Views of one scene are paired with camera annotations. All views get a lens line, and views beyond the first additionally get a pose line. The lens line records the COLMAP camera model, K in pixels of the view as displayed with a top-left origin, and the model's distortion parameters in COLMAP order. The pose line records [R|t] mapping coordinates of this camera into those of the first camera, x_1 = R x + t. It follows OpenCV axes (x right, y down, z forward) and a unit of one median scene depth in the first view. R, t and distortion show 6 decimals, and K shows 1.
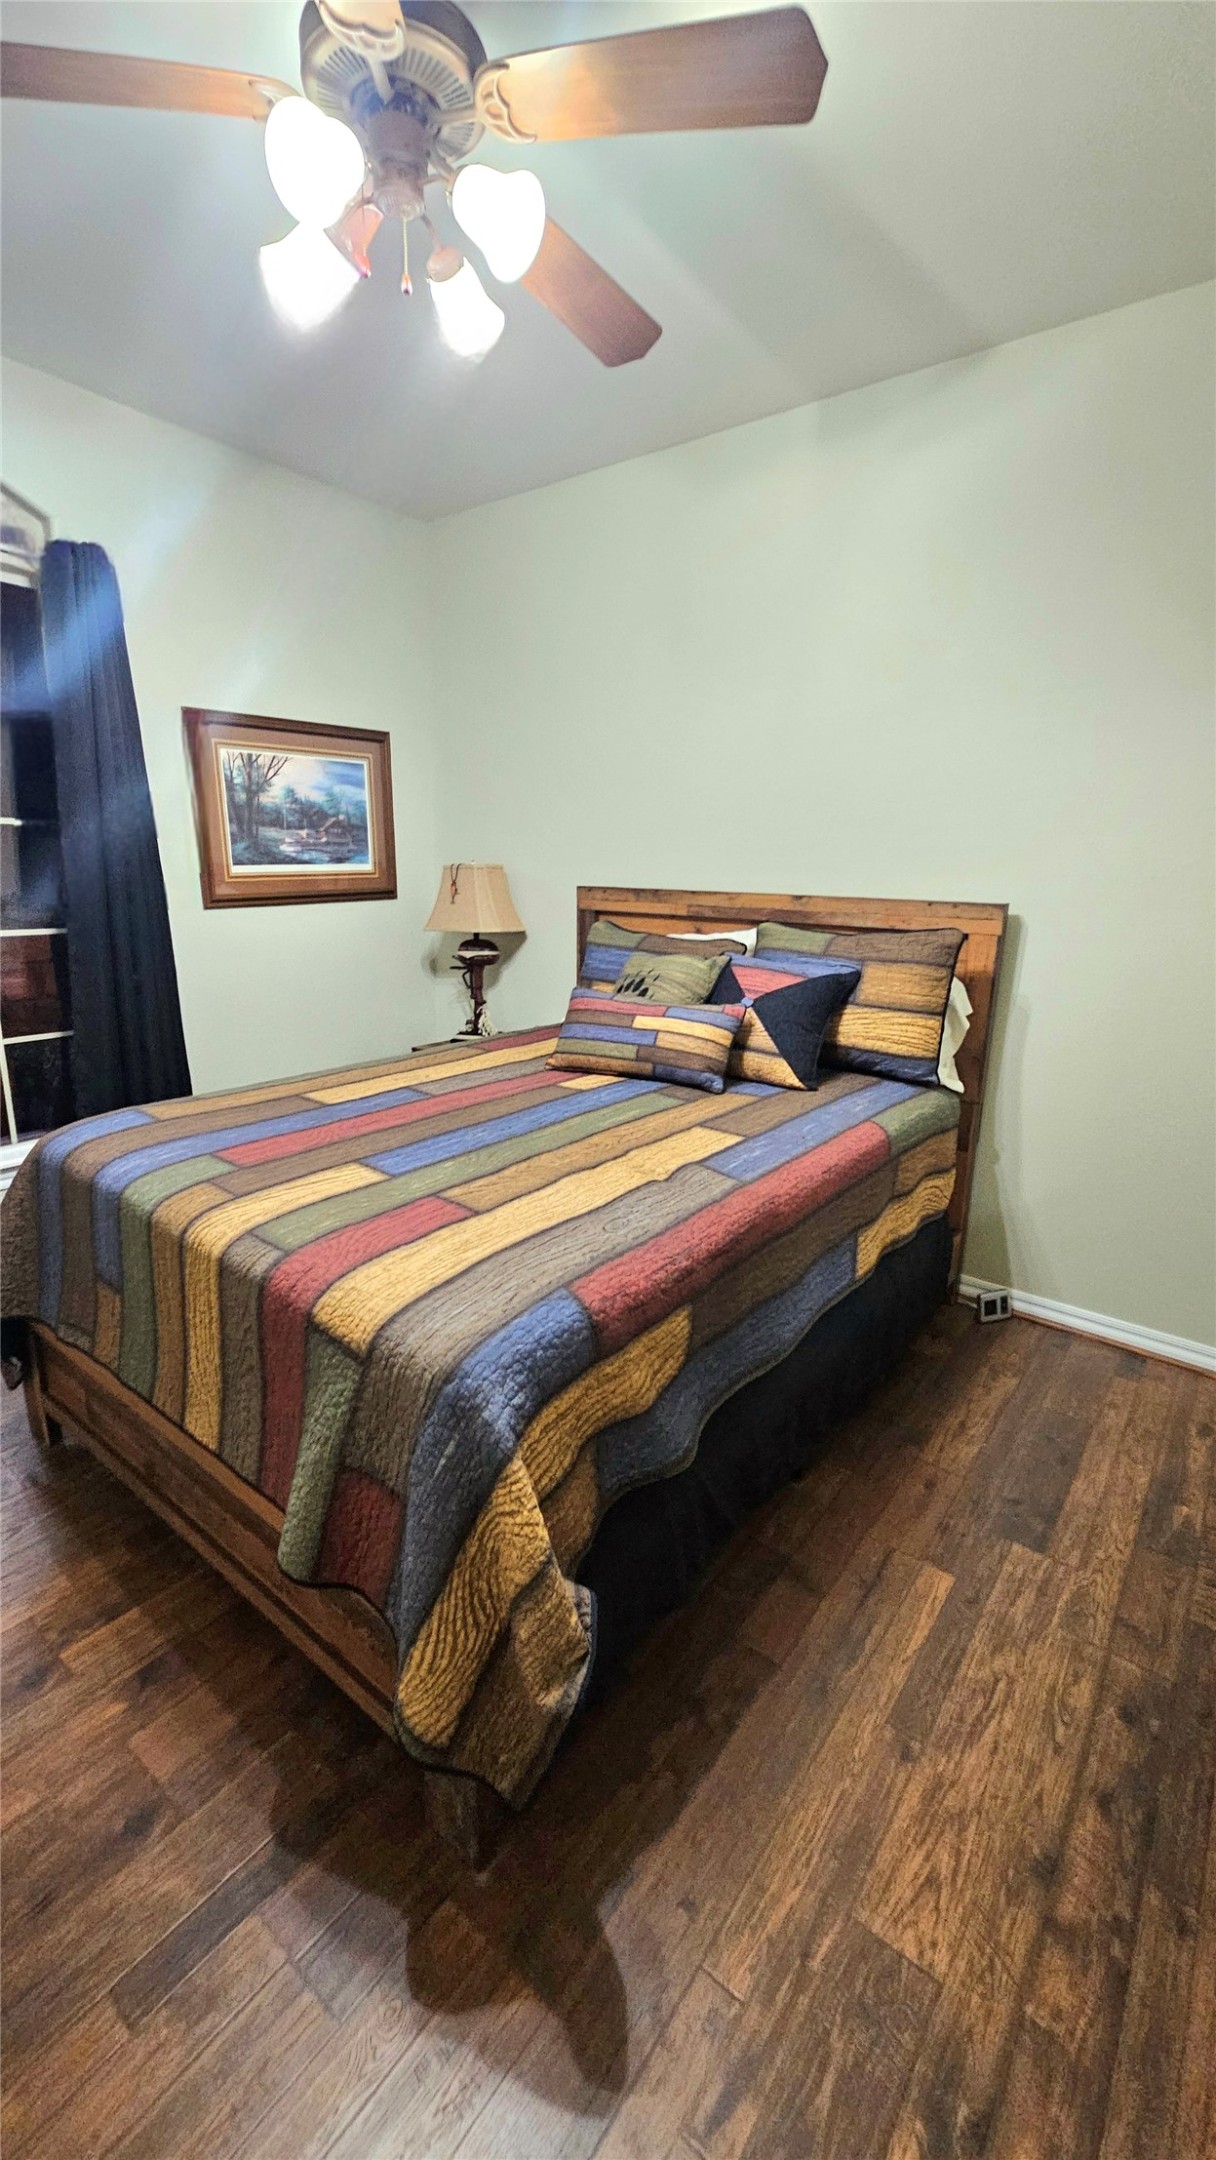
lens RADIAL K [[881.6, 0, 593.5], [0, 881.6, 1079.3], [0, 0, 1]] dist [-0.000361, -0.000137]
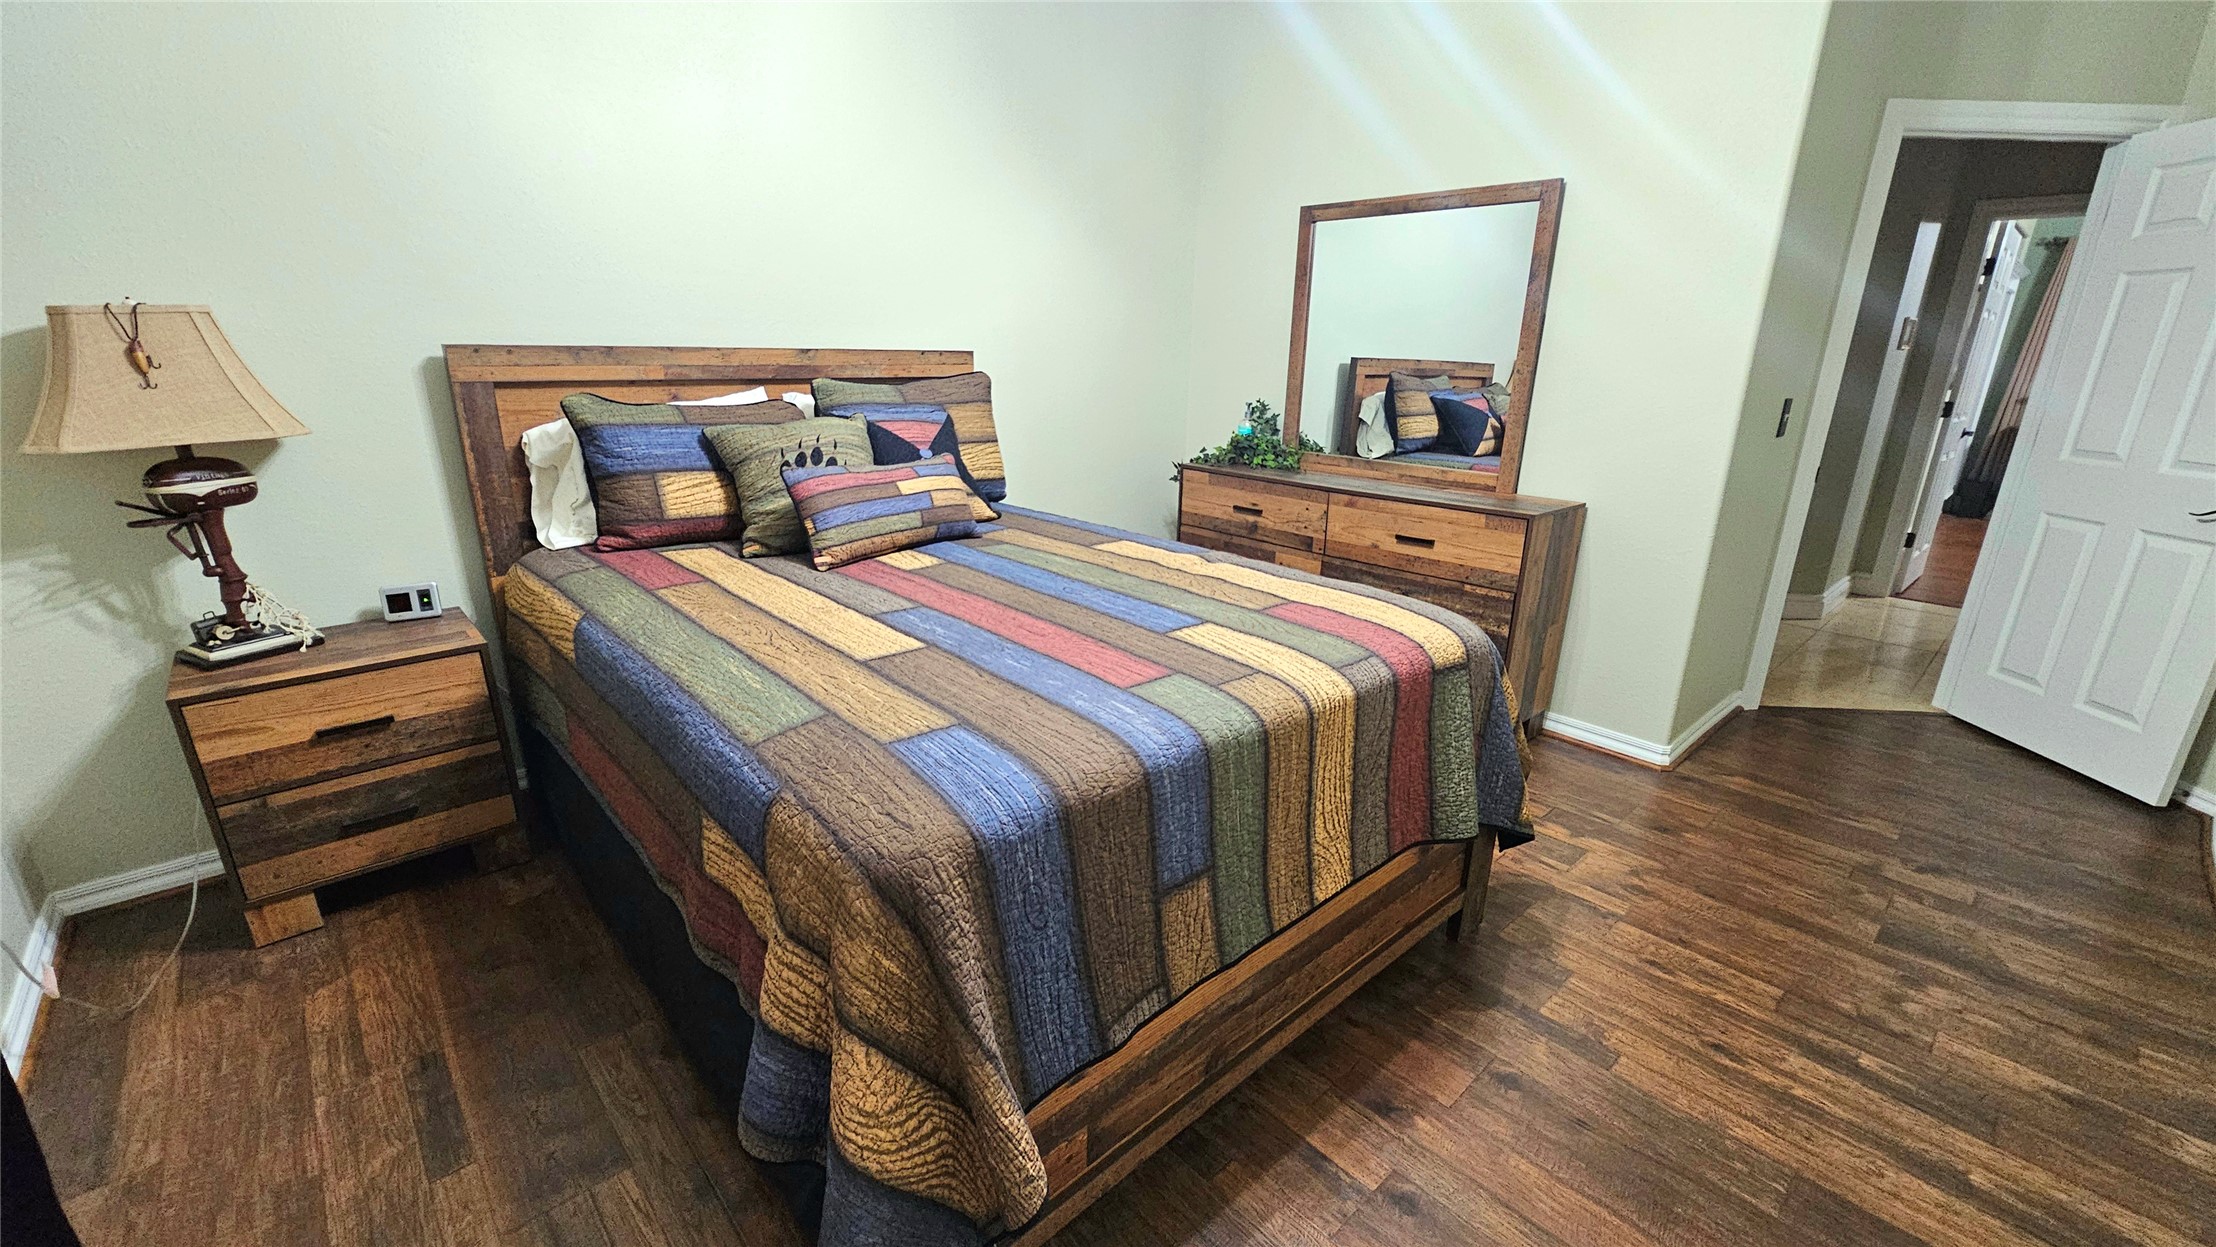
lens RADIAL K [[904.5, 0, 1108.0], [0, 904.5, 623.5], [0, 0, 1]] dist [-0.000361, -0.000137]
pose [[0.159389, -0.306247, 0.938514, -1.069902], [0.224971, 0.936921, 0.267520, -0.172212], [-0.961241, 0.168499, 0.218231, 0.757601]]
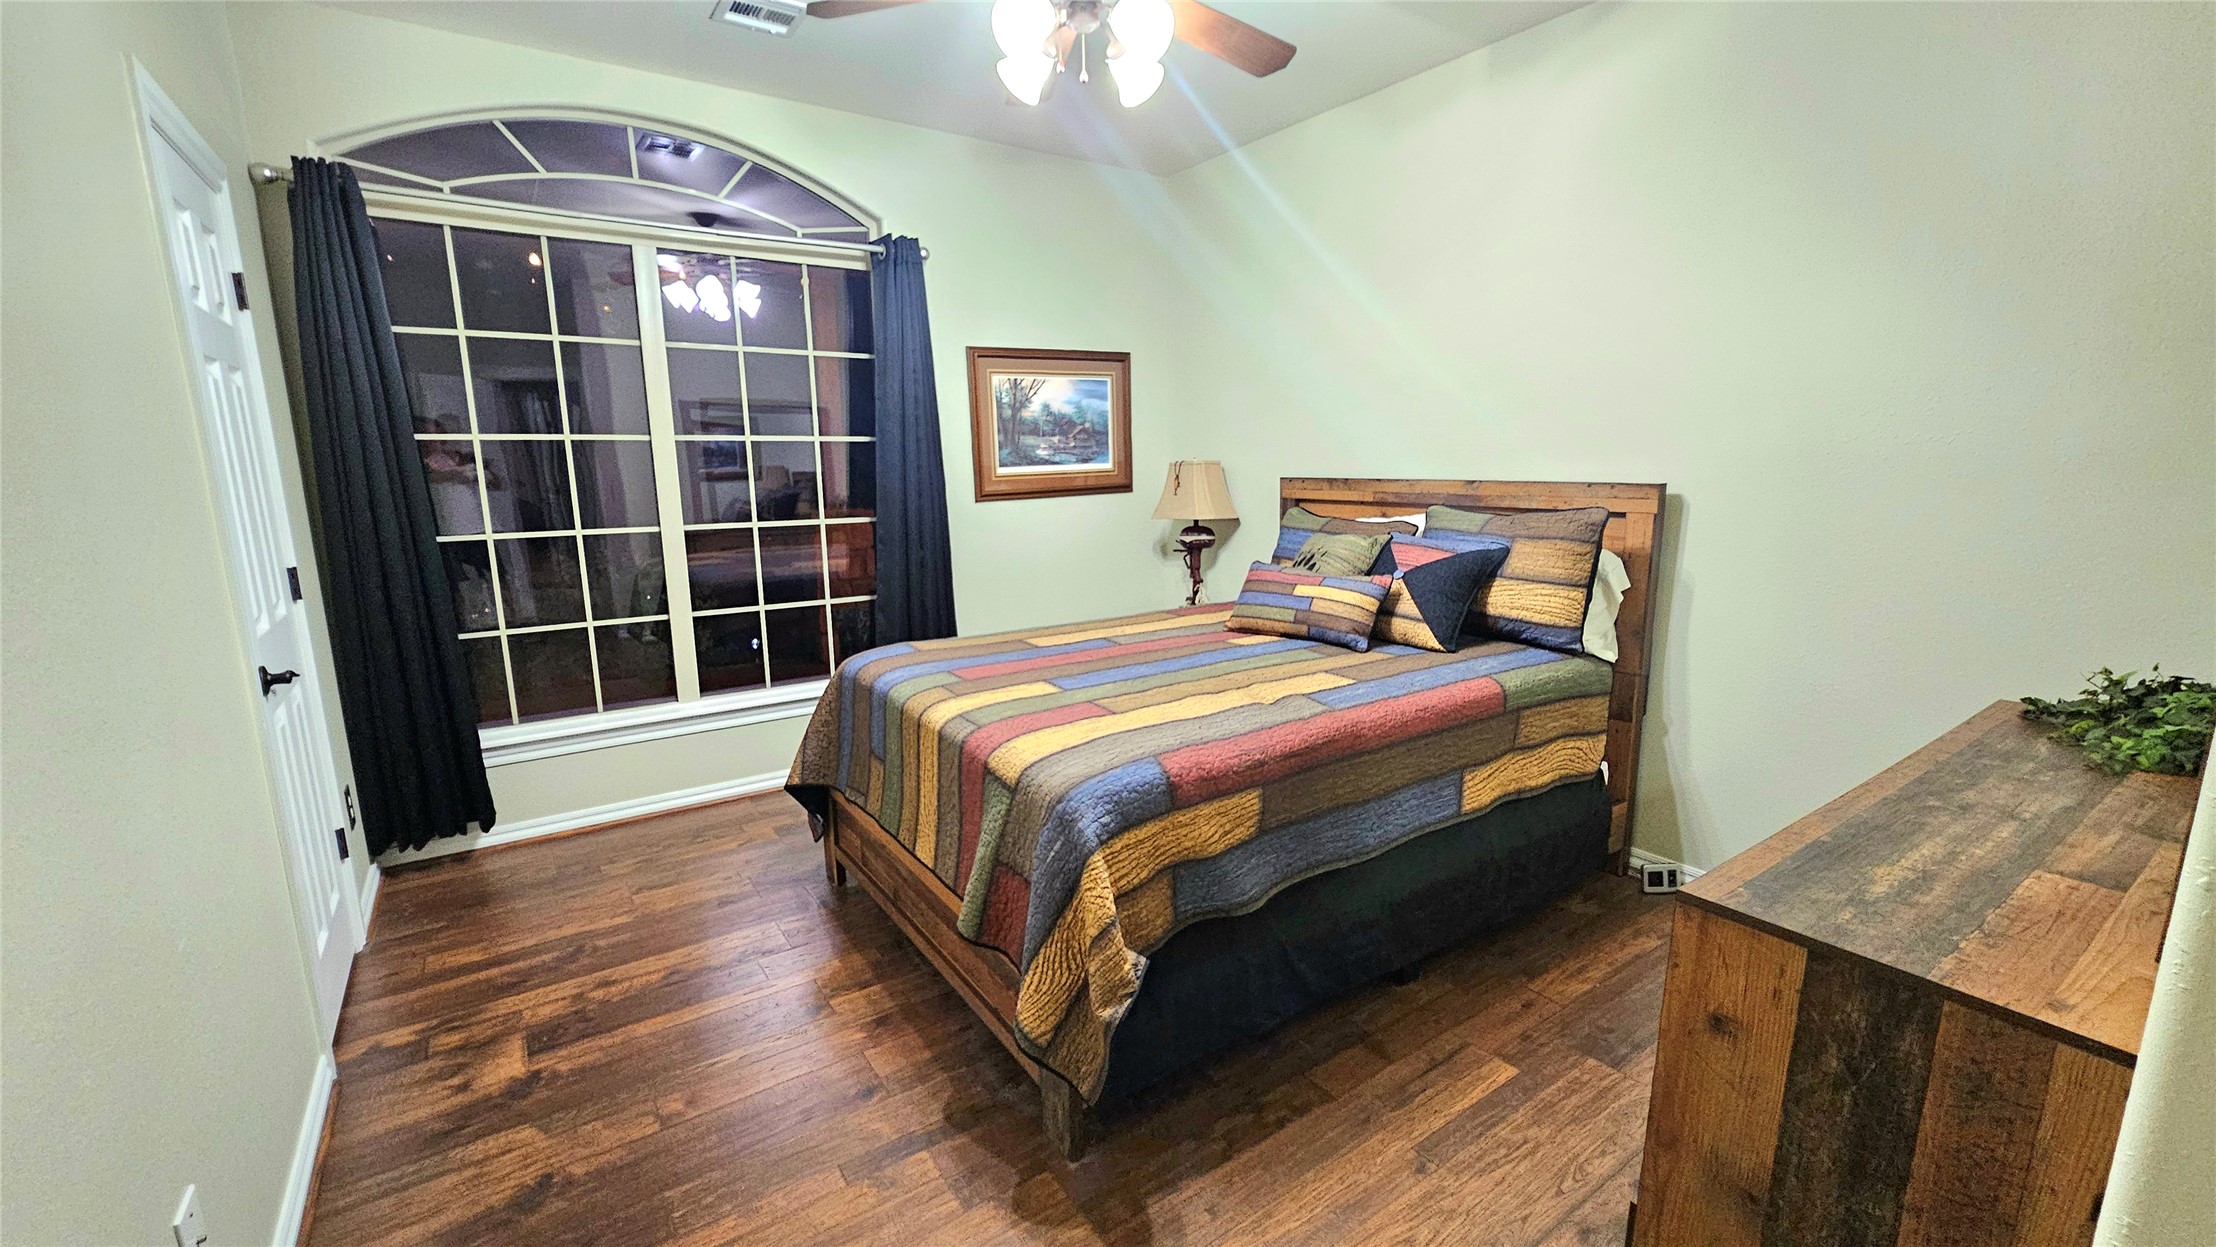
lens RADIAL K [[904.5, 0, 1108.0], [0, 904.5, 623.5], [0, 0, 1]] dist [-0.000361, -0.000137]
pose [[0.954116, 0.024873, -0.298402, 0.210528], [-0.043397, 0.997509, -0.055613, 0.070503], [0.296276, 0.066011, 0.952819, -0.264804]]
